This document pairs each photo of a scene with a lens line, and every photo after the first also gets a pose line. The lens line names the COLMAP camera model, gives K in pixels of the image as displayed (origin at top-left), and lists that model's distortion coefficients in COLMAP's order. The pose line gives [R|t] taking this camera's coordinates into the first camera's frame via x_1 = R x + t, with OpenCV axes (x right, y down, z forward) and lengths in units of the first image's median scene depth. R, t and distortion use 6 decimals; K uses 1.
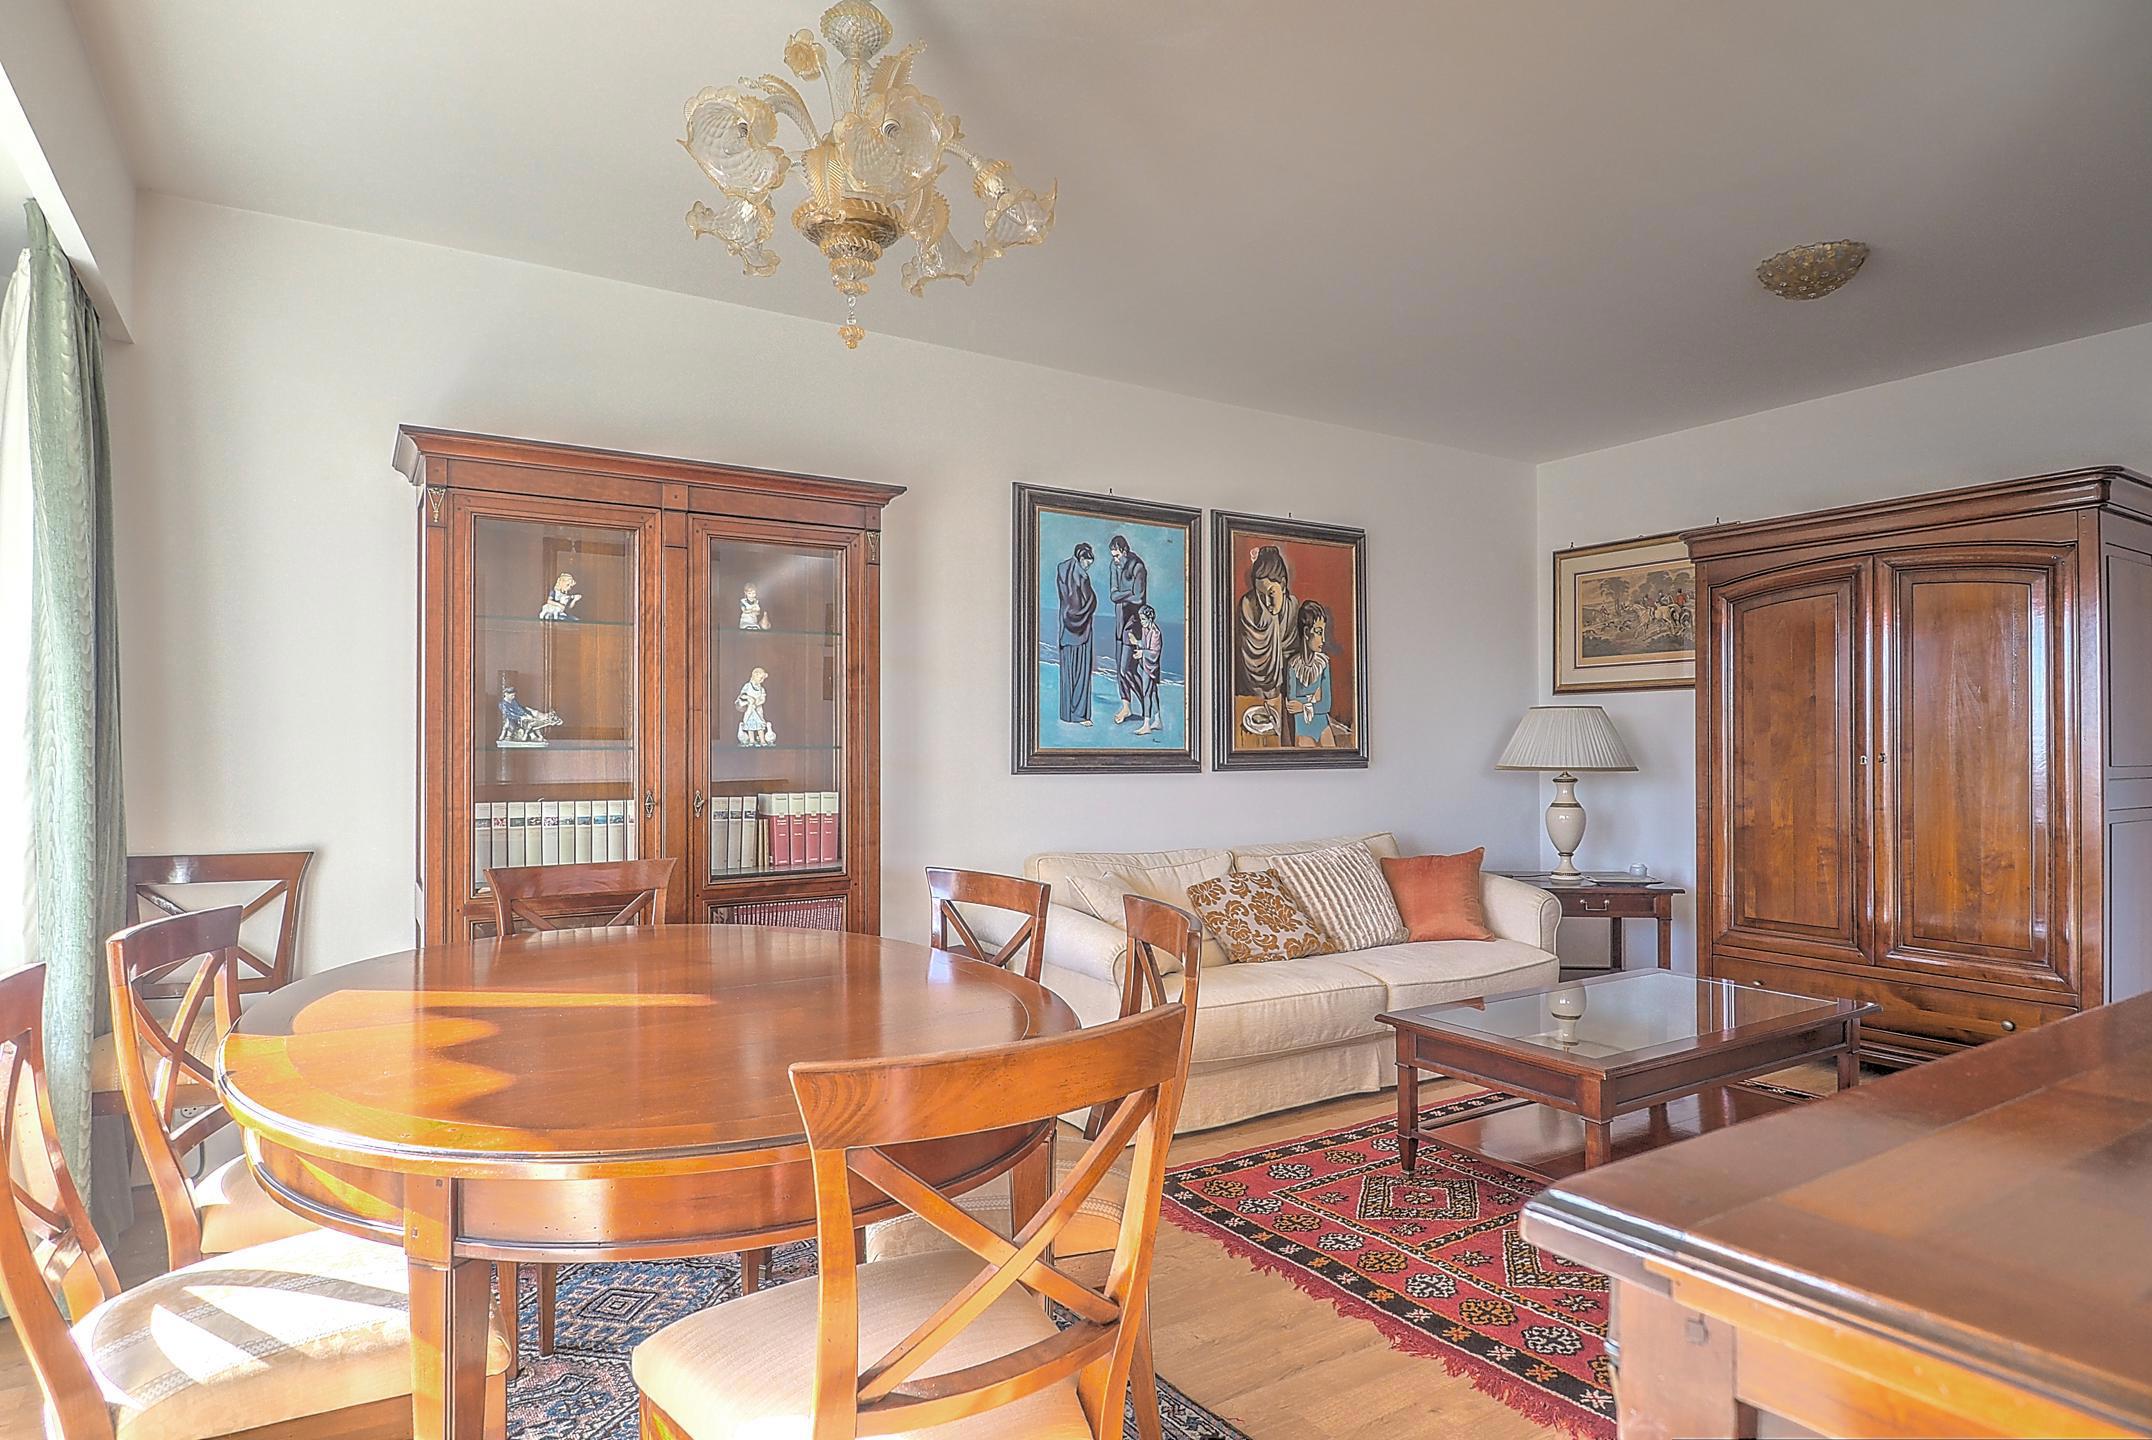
lens RADIAL K [[1168.2, 0, 1069.7], [0, 1168.2, 742.3], [0, 0, 1]] dist [-0.008888, -0.001648]
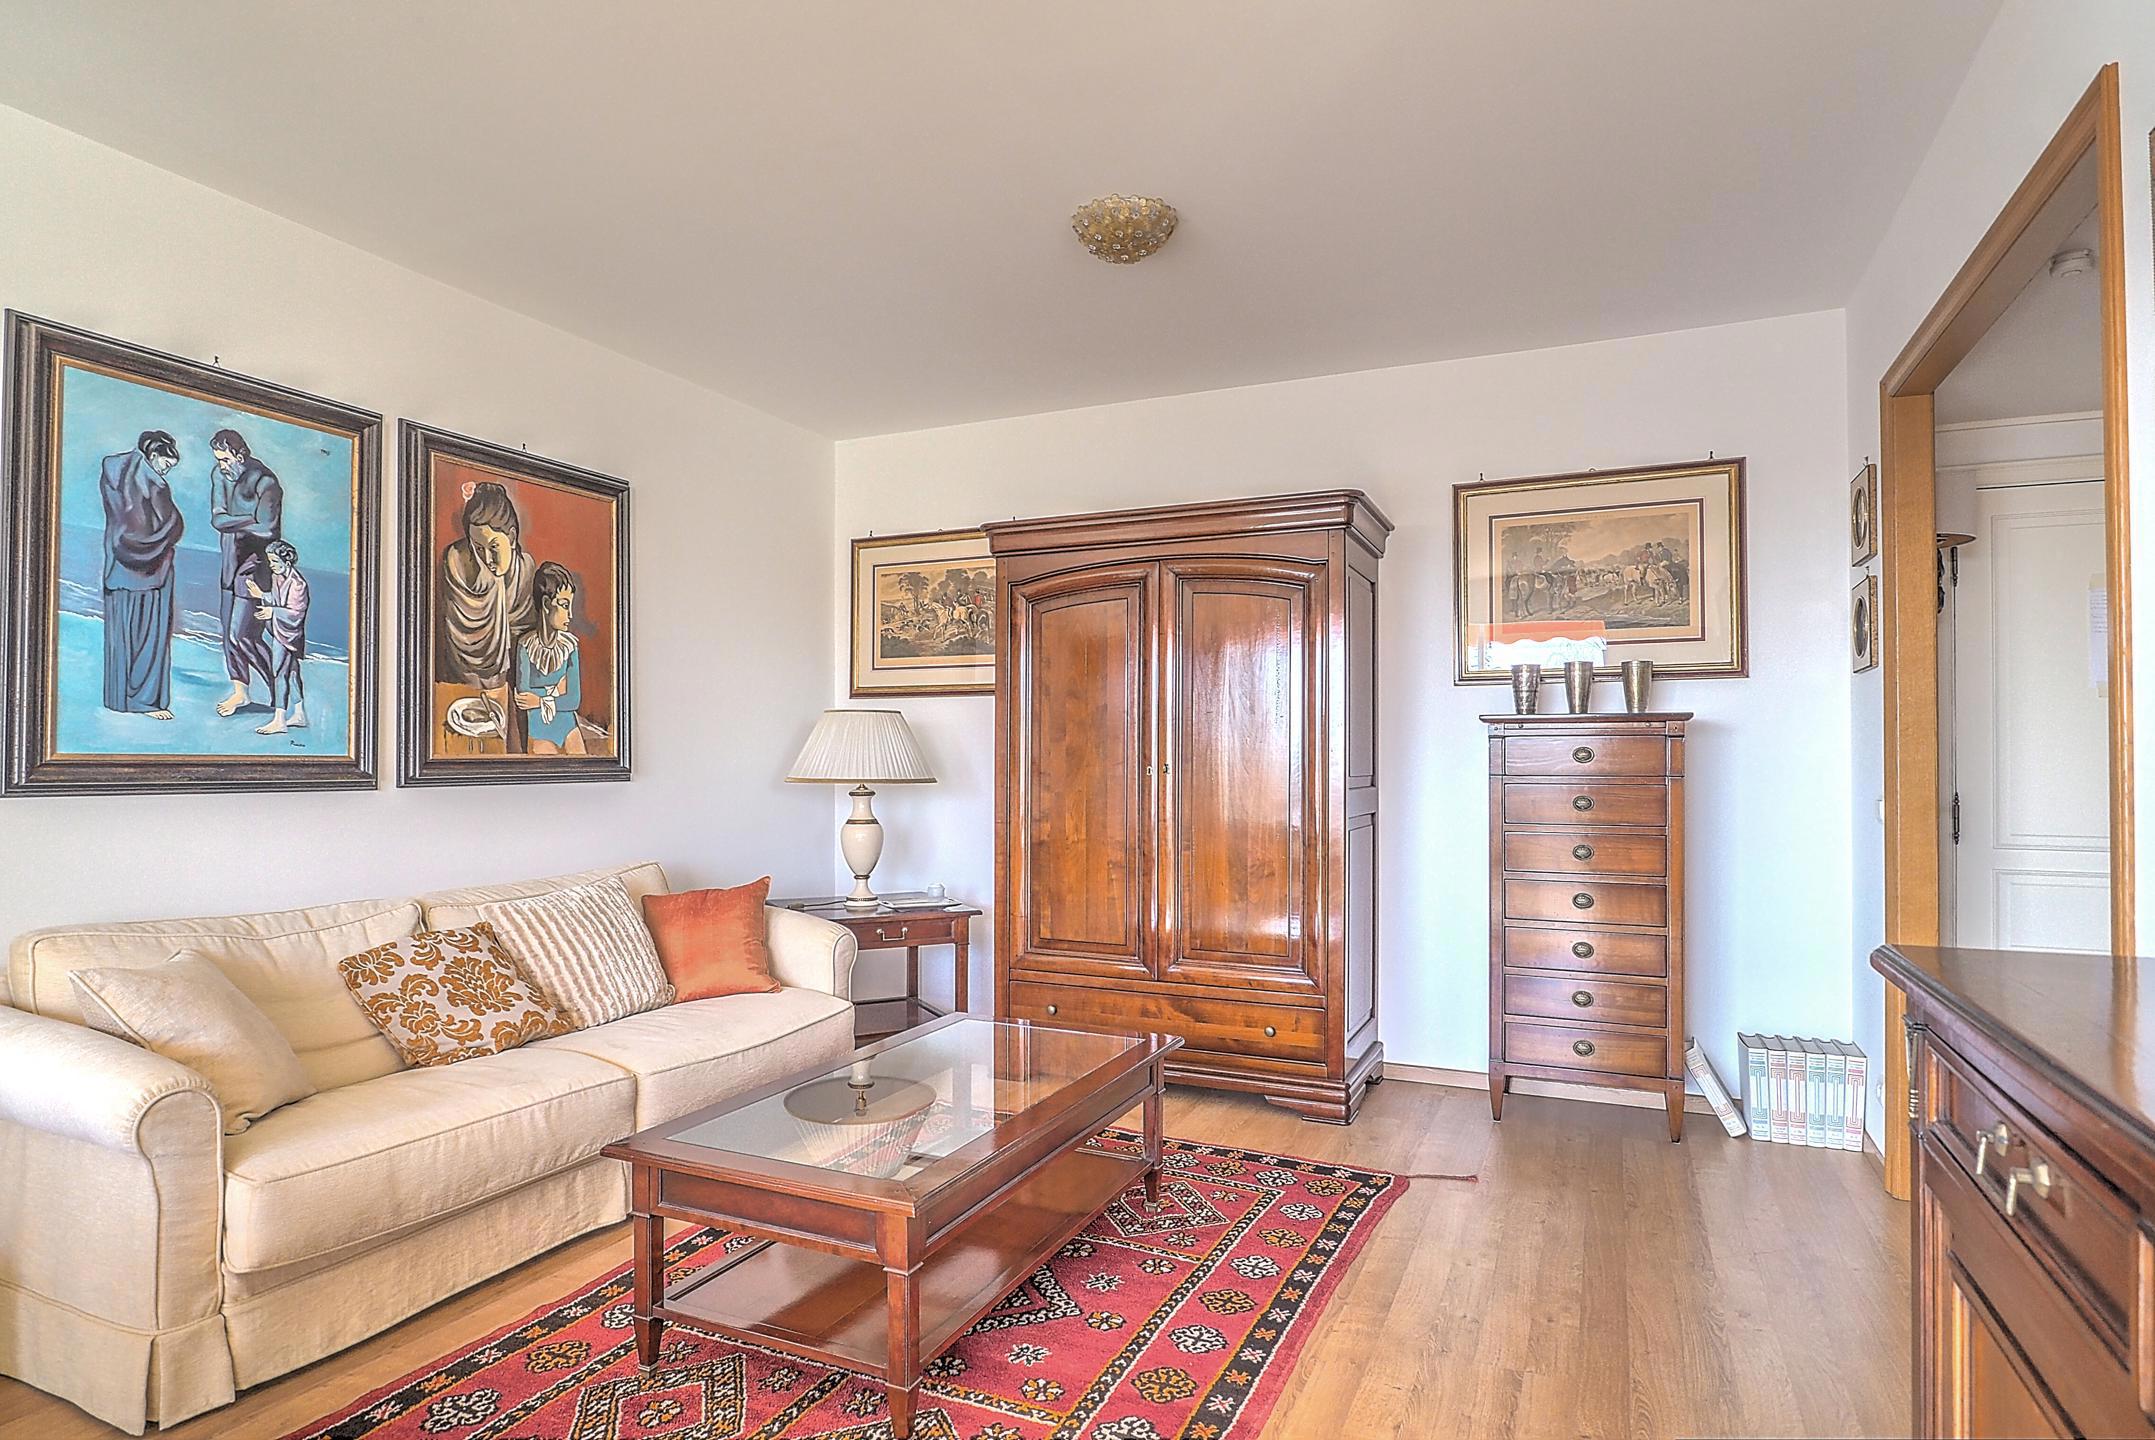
lens RADIAL K [[1171.4, 0, 1064.8], [0, 1171.4, 747.1], [0, 0, 1]] dist [-0.006012, -0.001563]
pose [[0.839522, 0.009175, 0.543249, 0.080872], [-0.007317, 0.999958, -0.005580, 0.001250], [-0.543277, 0.000710, 0.839553, 0.194487]]
